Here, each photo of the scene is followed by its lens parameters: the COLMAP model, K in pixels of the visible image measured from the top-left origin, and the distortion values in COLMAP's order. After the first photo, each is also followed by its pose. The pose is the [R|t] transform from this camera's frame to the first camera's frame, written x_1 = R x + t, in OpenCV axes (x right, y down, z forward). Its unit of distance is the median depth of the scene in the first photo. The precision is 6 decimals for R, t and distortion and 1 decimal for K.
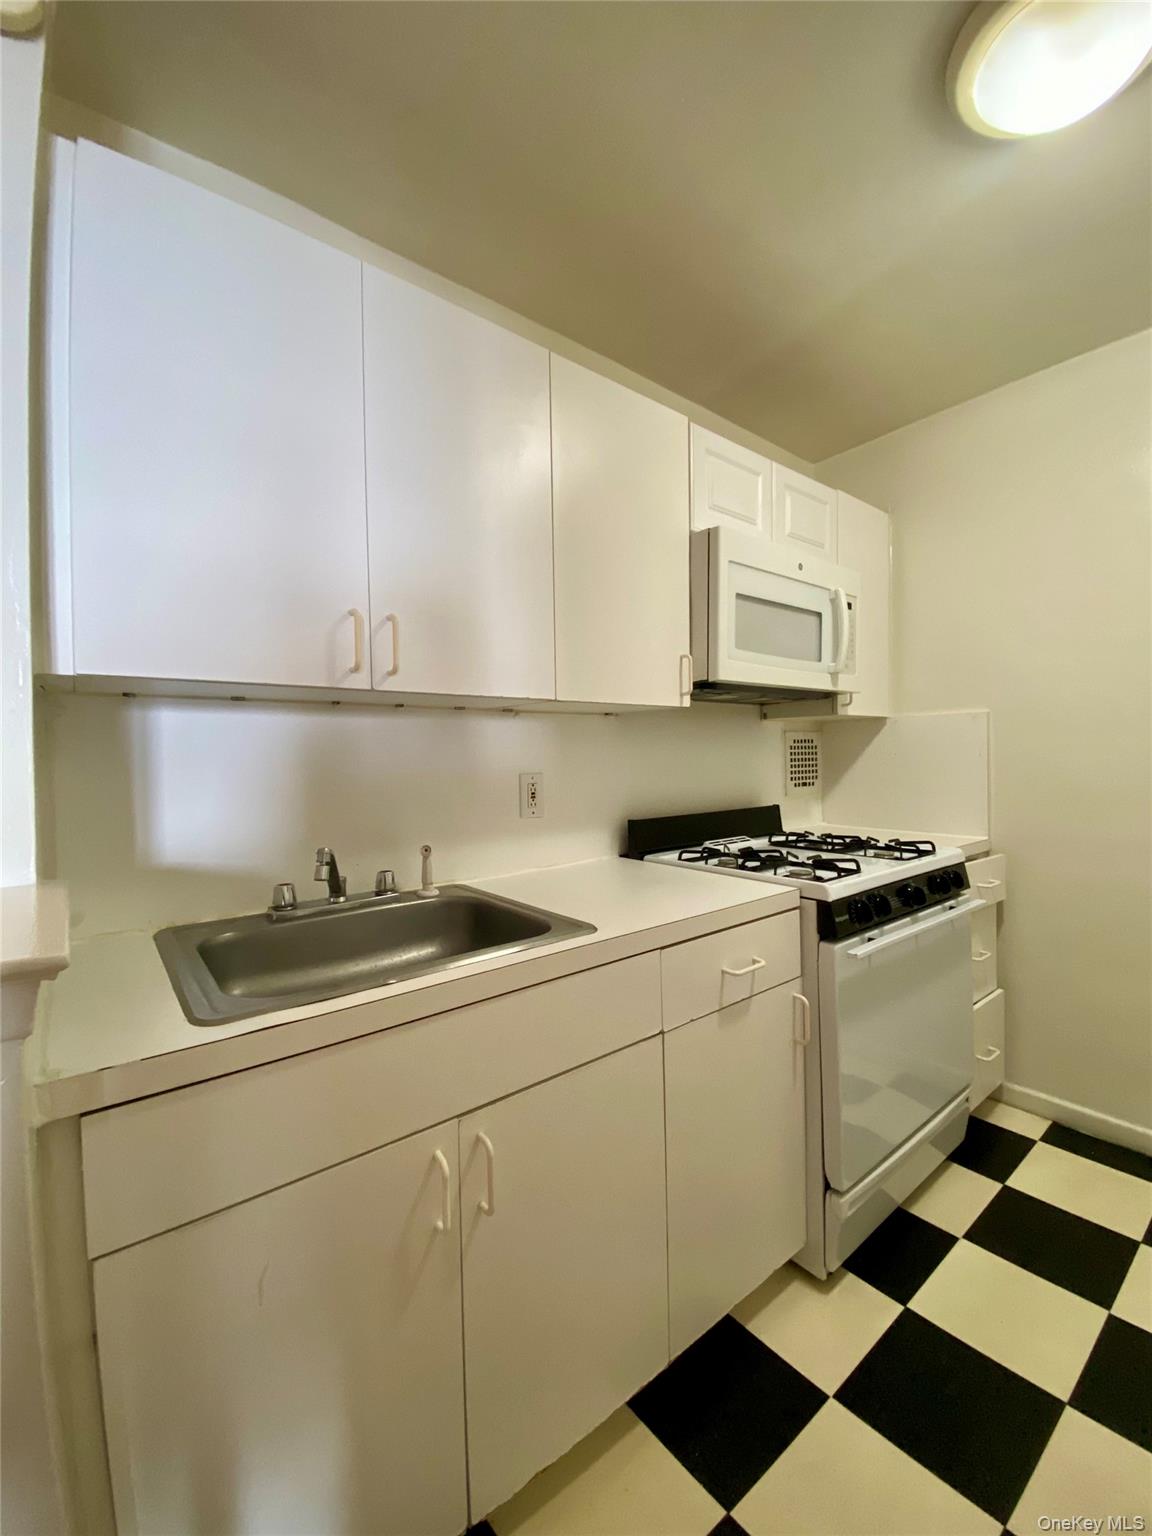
lens RADIAL K [[611.5, 0, 576.0], [0, 611.5, 768.0], [0, 0, 1]] dist [0.035270, -0.032245]
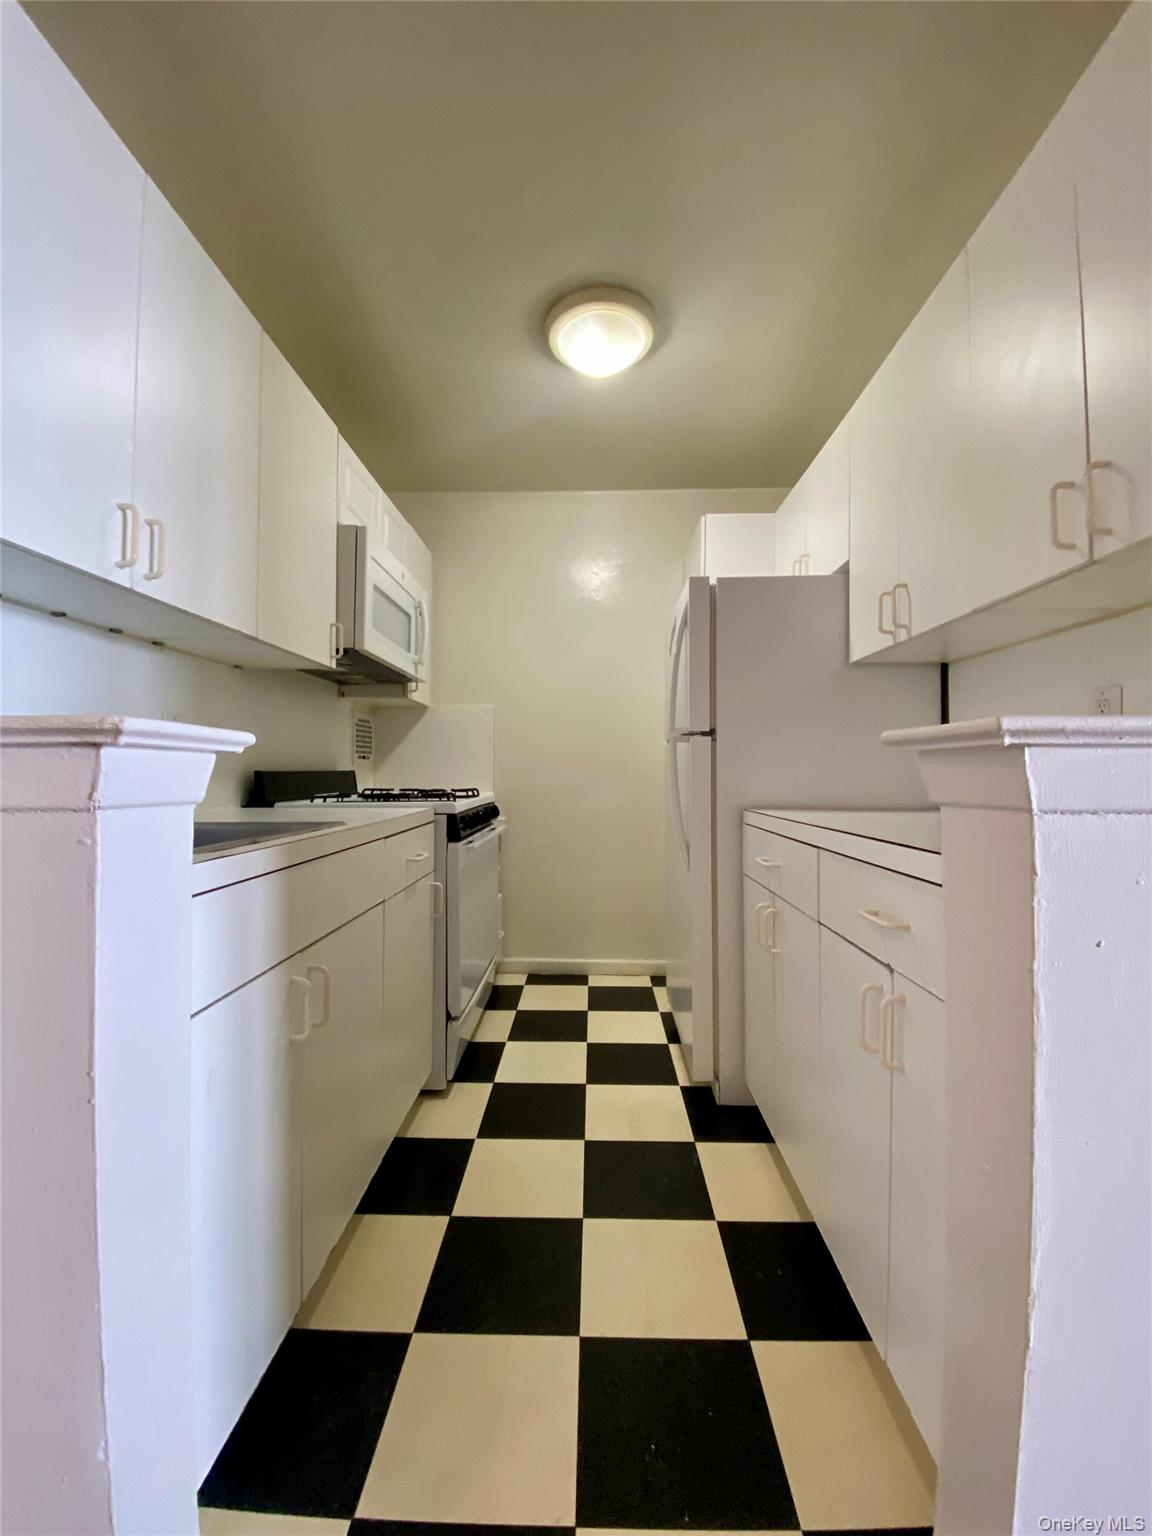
lens RADIAL K [[611.5, 0, 576.0], [0, 611.5, 768.0], [0, 0, 1]] dist [0.035270, -0.032245]
pose [[0.643613, 0.022497, 0.765021, -0.418755], [-0.001138, 0.999595, -0.028439, 0.124376], [-0.765351, 0.017433, 0.643377, -0.116723]]
